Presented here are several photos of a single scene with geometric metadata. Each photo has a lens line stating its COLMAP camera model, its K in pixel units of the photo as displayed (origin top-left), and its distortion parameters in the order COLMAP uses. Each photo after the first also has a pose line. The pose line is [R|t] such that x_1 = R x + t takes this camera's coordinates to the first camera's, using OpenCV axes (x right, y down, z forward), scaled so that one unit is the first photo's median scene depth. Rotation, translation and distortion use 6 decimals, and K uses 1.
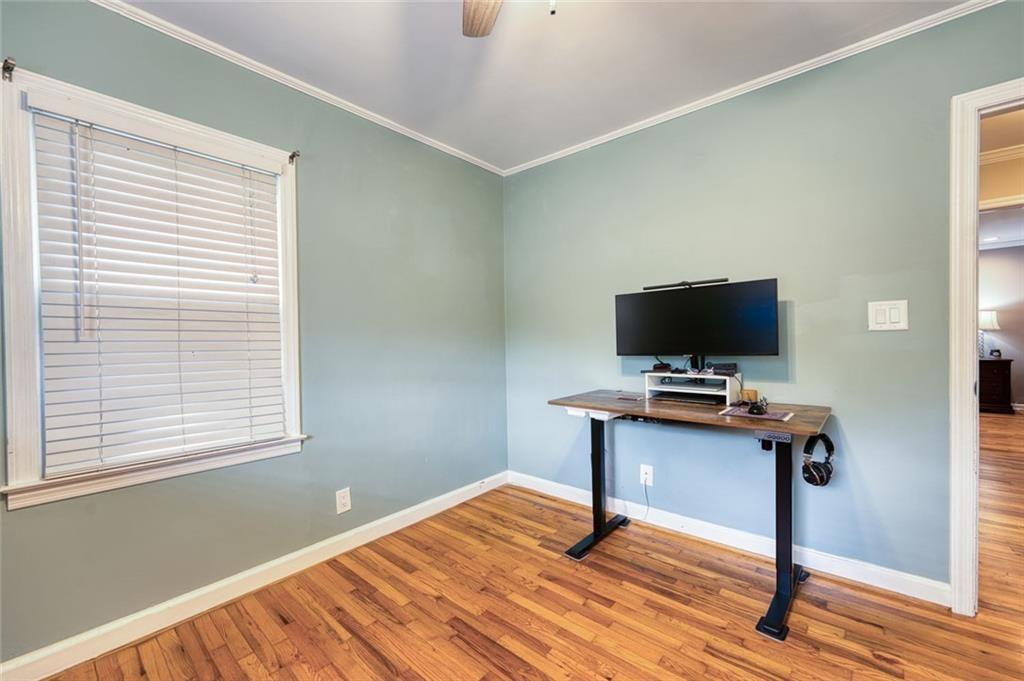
lens RADIAL K [[421.7, 0, 508.1], [0, 421.7, 342.1], [0, 0, 1]] dist [0.000808, 0.000561]
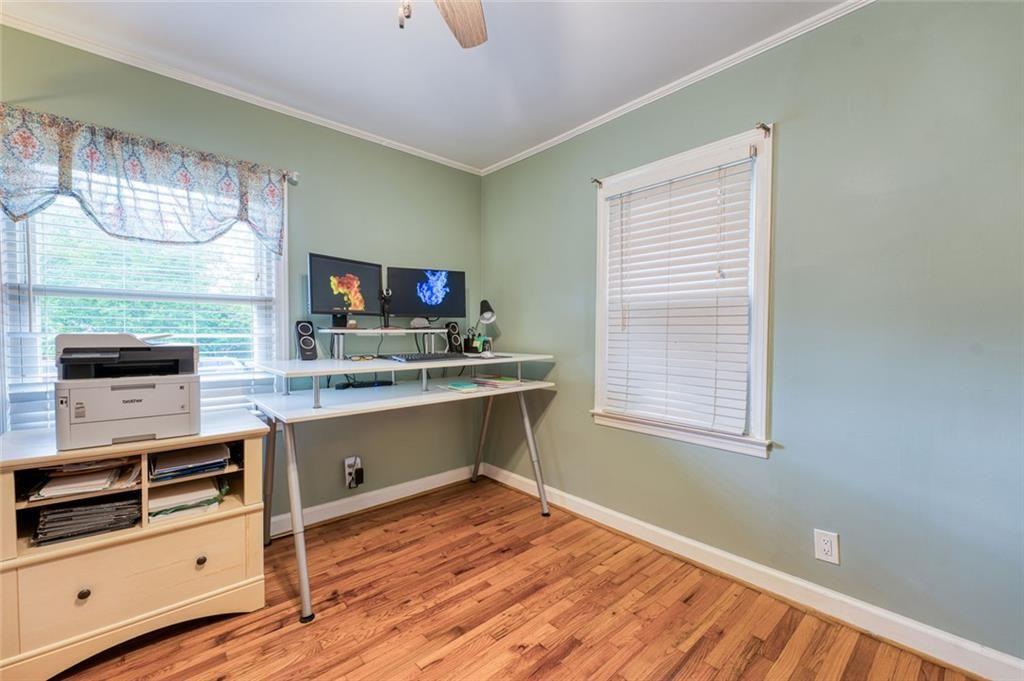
lens RADIAL K [[421.7, 0, 508.1], [0, 421.7, 342.1], [0, 0, 1]] dist [0.000808, 0.000561]
pose [[-0.134783, 0.038722, -0.990118, 0.509425], [-0.003503, 0.999211, 0.039554, -0.023101], [0.990869, 0.008800, -0.134541, 0.637503]]
